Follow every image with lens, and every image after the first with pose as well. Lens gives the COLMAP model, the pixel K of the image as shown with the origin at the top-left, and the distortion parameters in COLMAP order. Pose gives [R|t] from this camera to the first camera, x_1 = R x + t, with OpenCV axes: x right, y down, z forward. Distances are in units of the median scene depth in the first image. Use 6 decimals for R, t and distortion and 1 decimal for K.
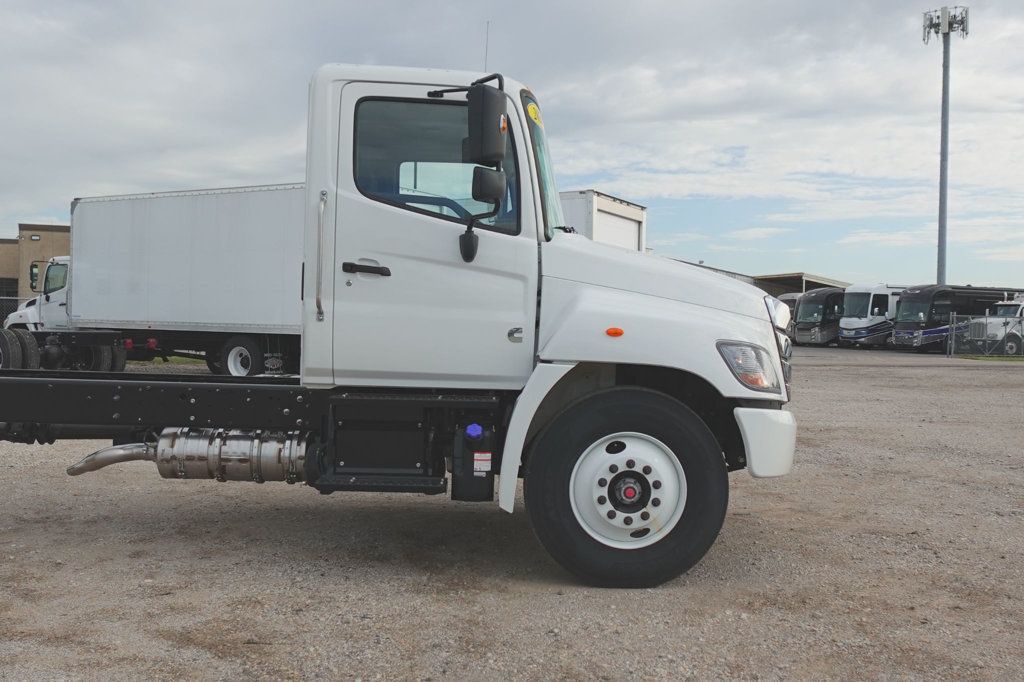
lens RADIAL K [[1033.0, 0, 512.0], [0, 1033.0, 341.0], [0, 0, 1]] dist [-0.014731, -0.010699]
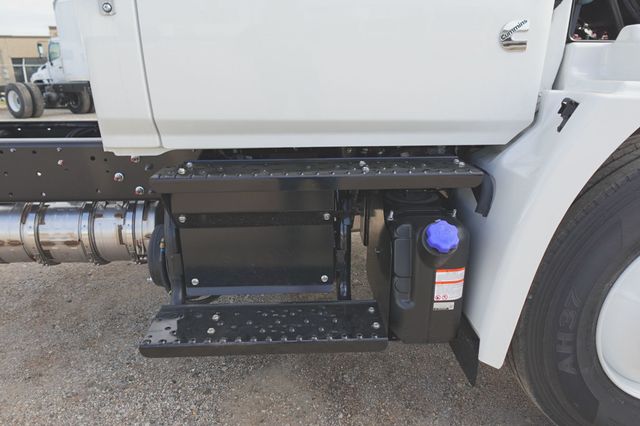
lens RADIAL K [[435.9, 0, 320.0], [0, 435.9, 213.0], [0, 0, 1]] dist [-0.002563, 0.001117]
pose [[0.998814, -0.041776, 0.025024, -0.088832], [0.032847, 0.957325, 0.287142, 0.010976], [-0.035952, -0.285980, 0.957561, 0.698213]]
